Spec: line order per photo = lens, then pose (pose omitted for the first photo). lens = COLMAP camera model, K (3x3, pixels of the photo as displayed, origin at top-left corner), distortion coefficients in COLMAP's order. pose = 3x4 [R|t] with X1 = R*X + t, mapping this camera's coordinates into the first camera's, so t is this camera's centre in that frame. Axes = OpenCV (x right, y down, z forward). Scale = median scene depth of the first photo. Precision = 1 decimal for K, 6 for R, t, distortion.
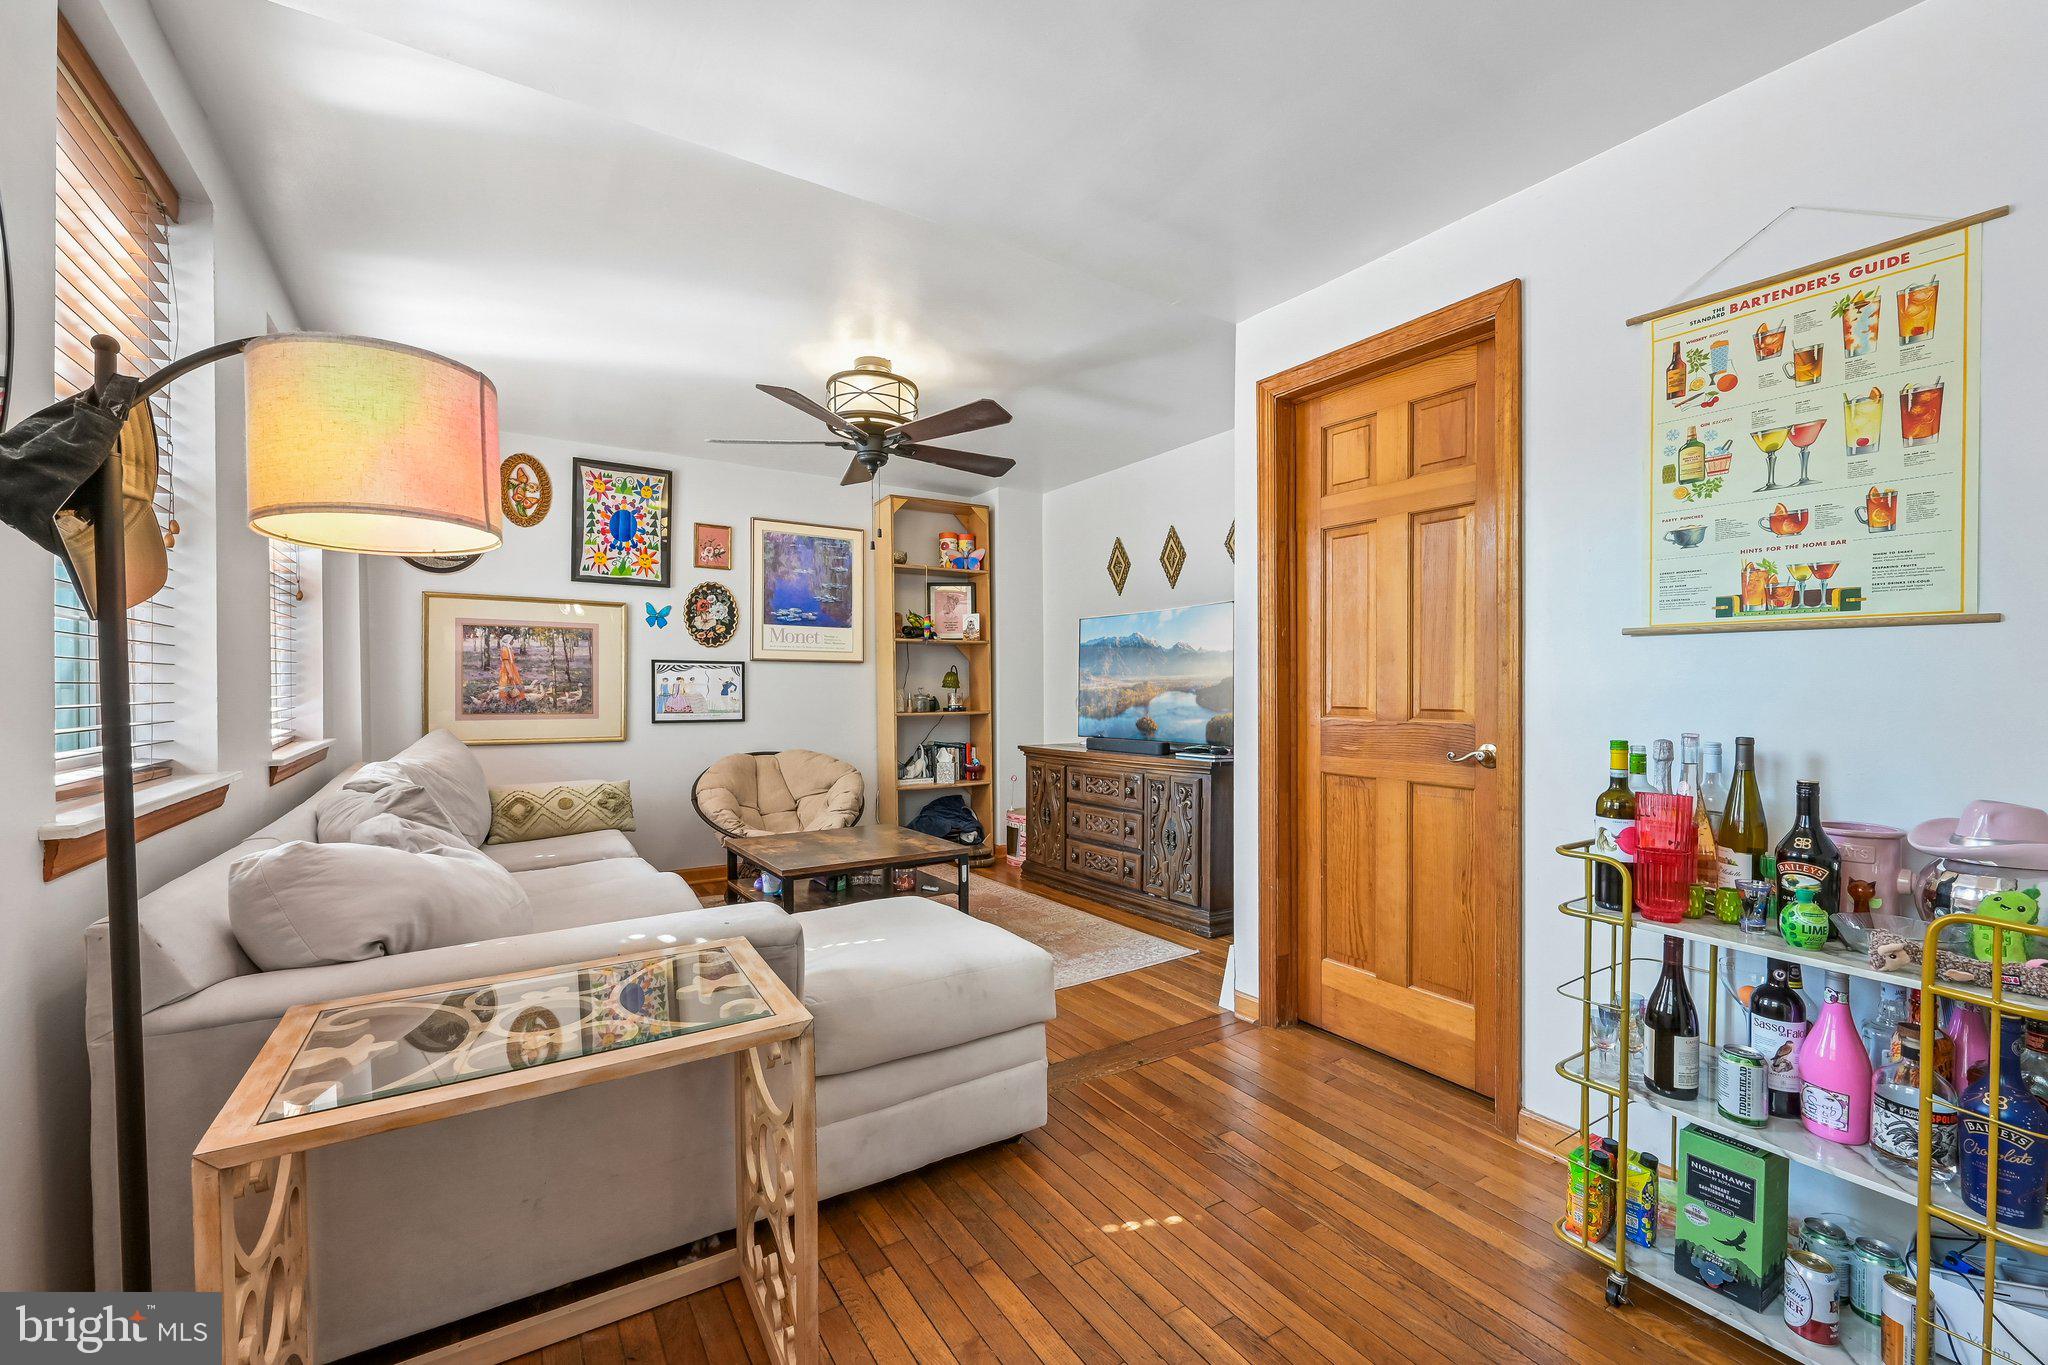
lens RADIAL K [[847.5, 0, 1031.4], [0, 847.5, 692.5], [0, 0, 1]] dist [0.002710, -0.000381]
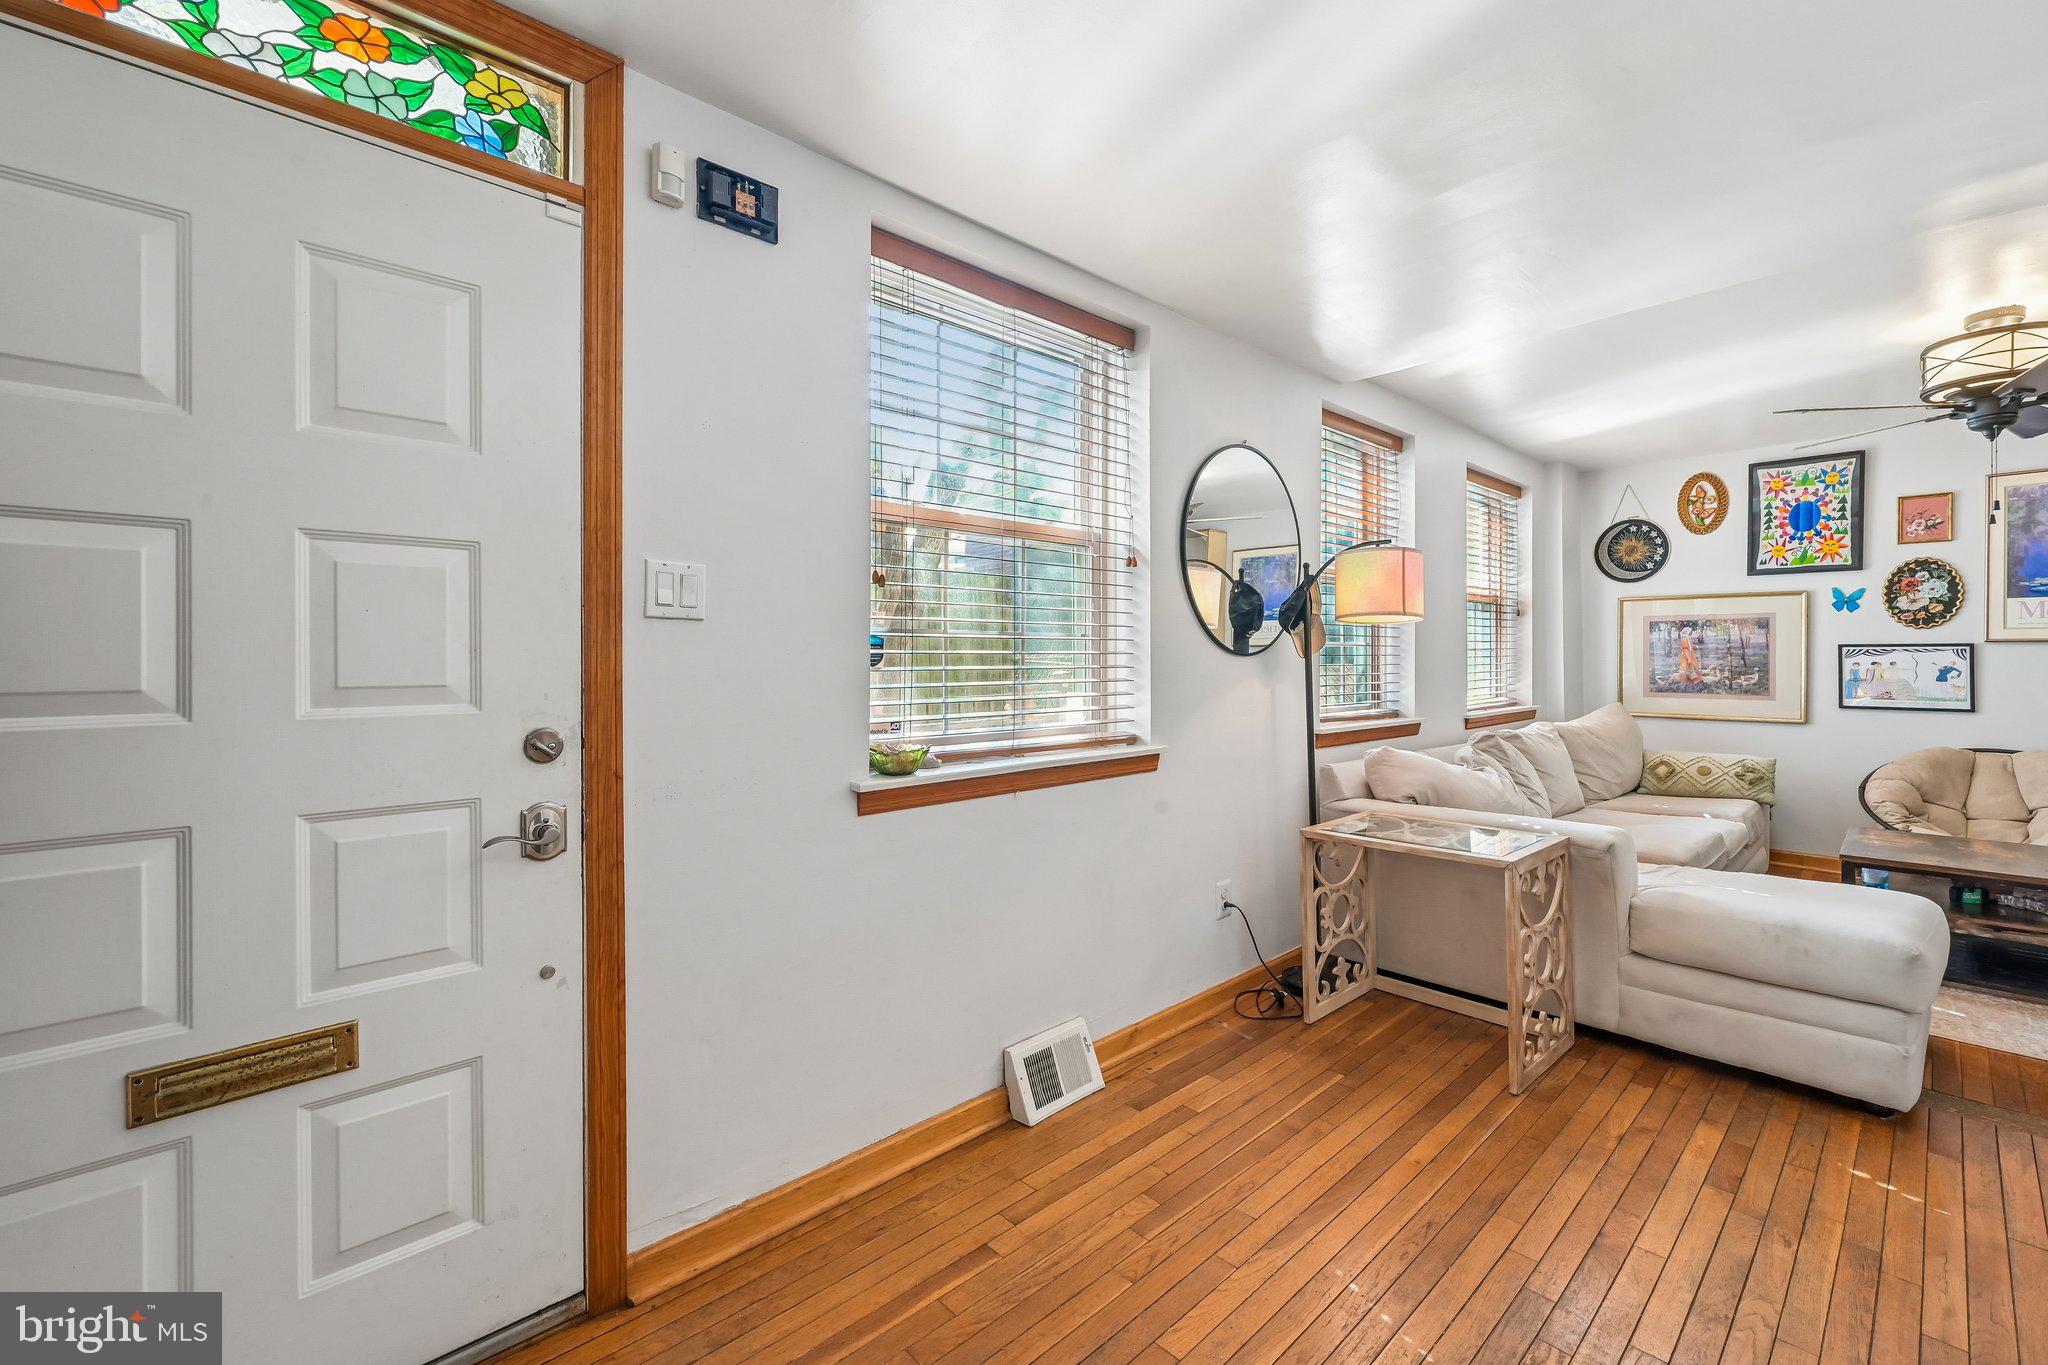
lens RADIAL K [[847.5, 0, 1007.0], [0, 847.5, 662.8], [0, 0, 1]] dist [0.002710, -0.000381]
pose [[0.131640, 0.002150, -0.991295, 0.569748], [-0.001146, 0.999997, 0.002016, -0.024659], [0.991297, 0.000870, 0.131642, -0.142895]]
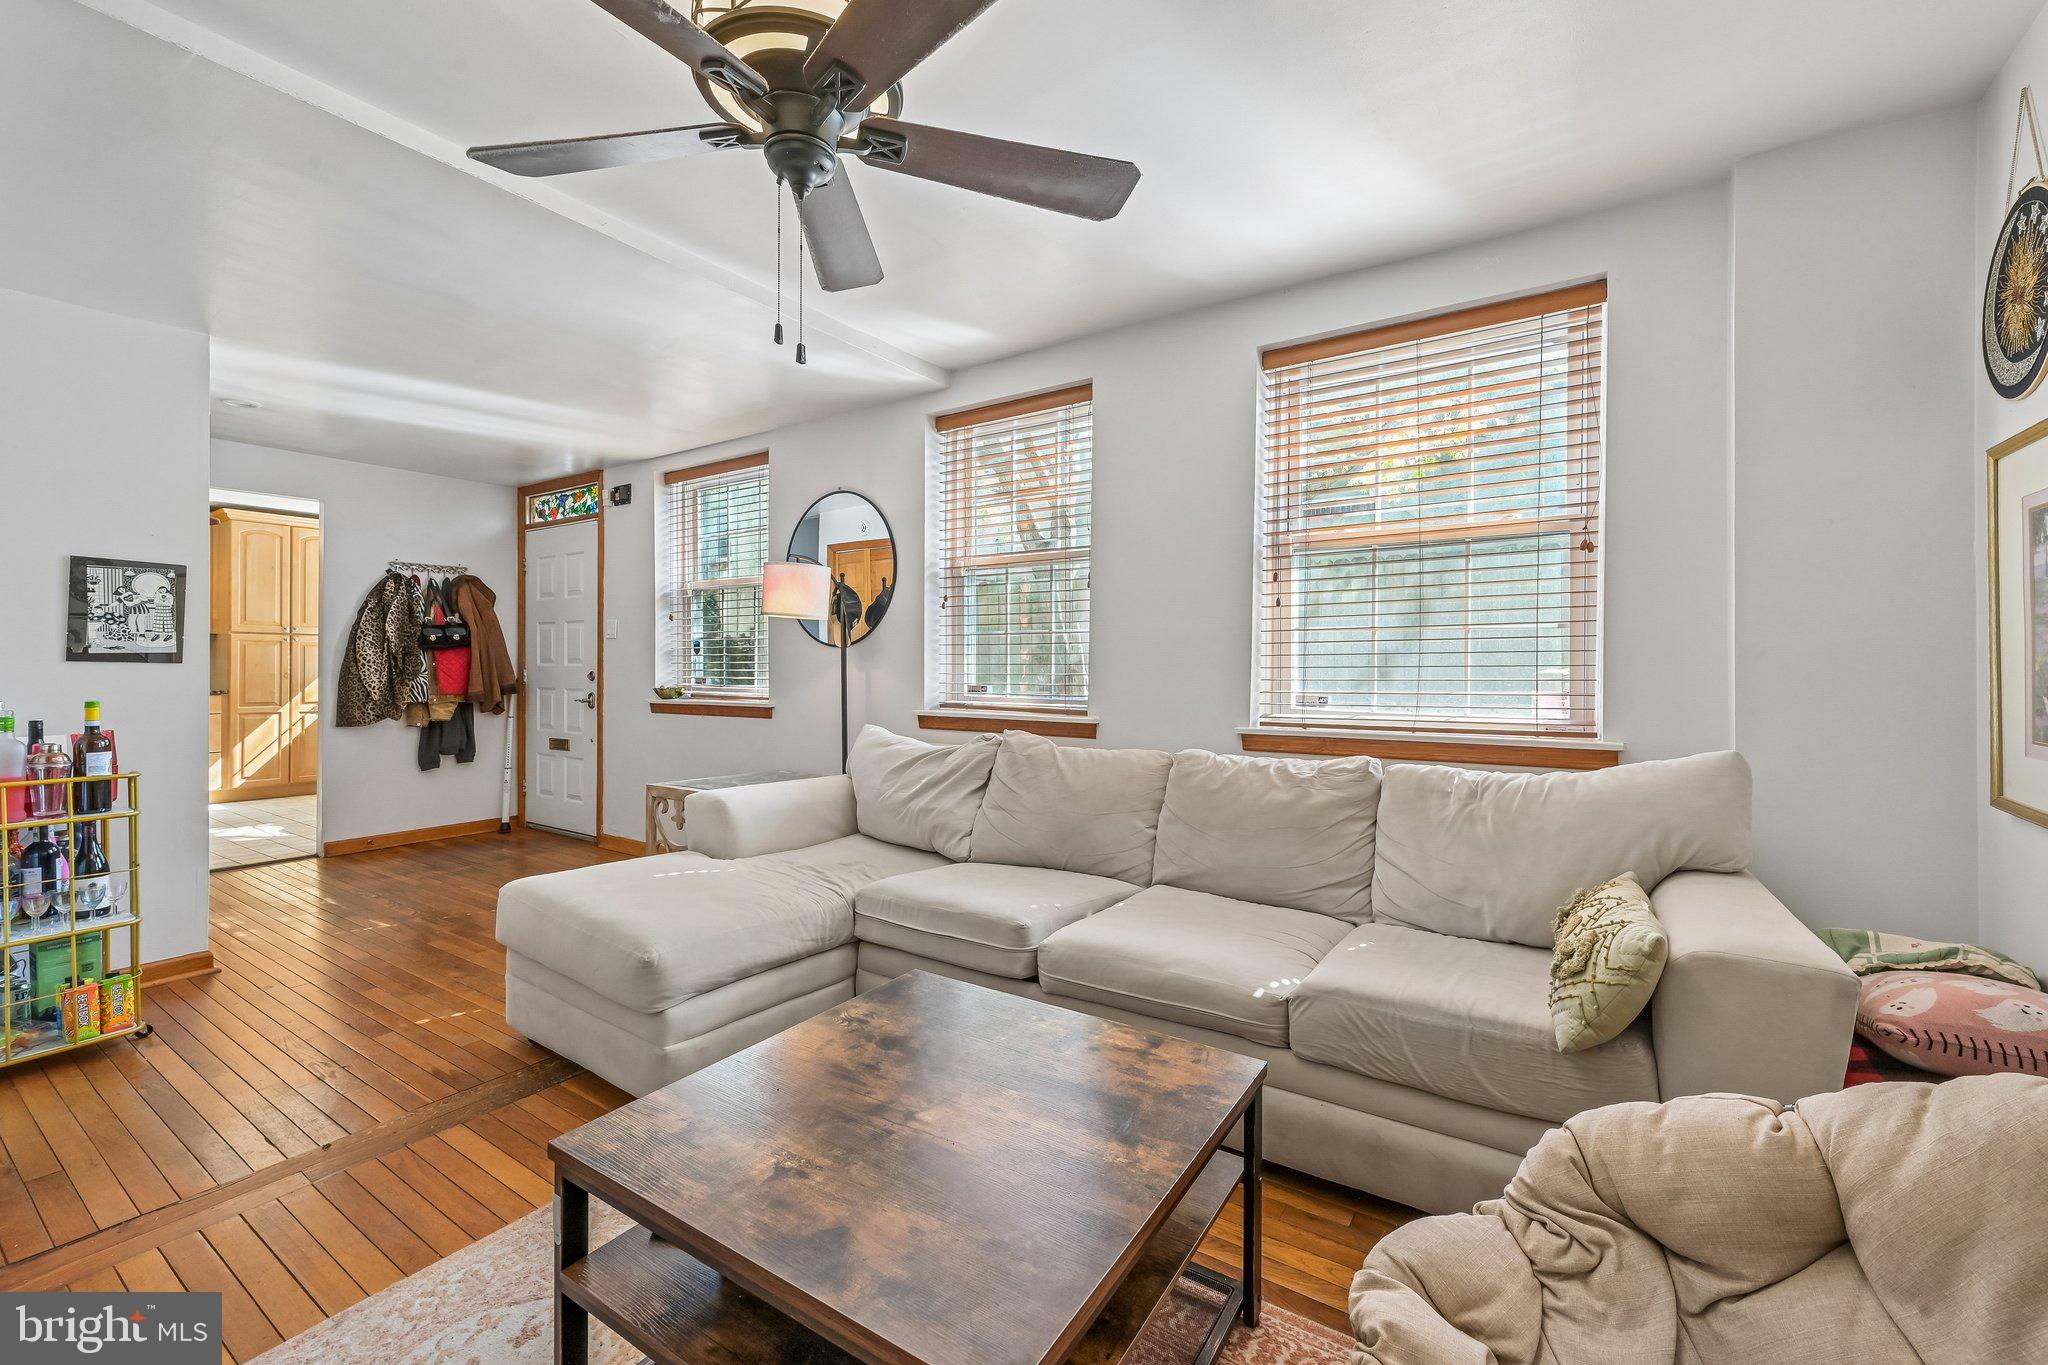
lens RADIAL K [[847.5, 0, 1081.6], [0, 847.5, 655.7], [0, 0, 1]] dist [0.002710, -0.000381]
pose [[-0.926782, 0.000668, -0.375599, -0.144515], [0.000294, 0.999999, 0.001052, -0.018517], [0.375599, 0.000864, -0.926782, 1.446889]]
